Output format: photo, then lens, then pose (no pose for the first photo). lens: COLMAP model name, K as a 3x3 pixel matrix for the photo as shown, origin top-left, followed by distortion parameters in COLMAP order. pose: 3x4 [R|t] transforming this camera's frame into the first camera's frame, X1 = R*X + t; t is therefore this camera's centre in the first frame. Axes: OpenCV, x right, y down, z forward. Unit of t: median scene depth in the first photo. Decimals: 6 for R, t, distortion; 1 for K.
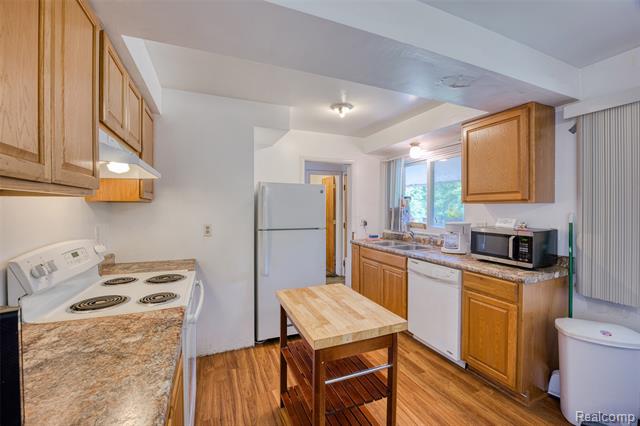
lens RADIAL K [[260.2, 0, 313.8], [0, 260.2, 211.7], [0, 0, 1]] dist [-0.020544, 0.000285]
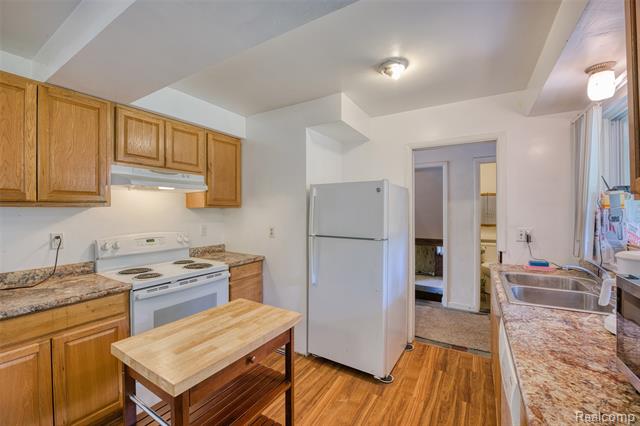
lens RADIAL K [[260.2, 0, 319.9], [0, 260.2, 211.8], [0, 0, 1]] dist [-0.020544, 0.000285]
pose [[0.601620, 0.000742, -0.798782, 0.606353], [-0.007298, 0.999963, -0.004567, -0.012263], [0.798749, 0.008577, 0.601603, 0.487573]]
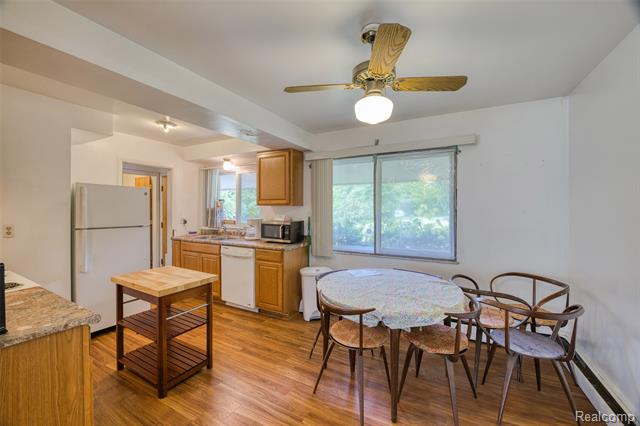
lens RADIAL K [[260.2, 0, 310.0], [0, 260.2, 210.7], [0, 0, 1]] dist [-0.020544, 0.000285]
pose [[0.788482, -0.000127, 0.615058, -0.112251], [0.003906, 0.999981, -0.004801, 0.006008], [-0.615046, 0.006188, 0.788467, -0.384561]]
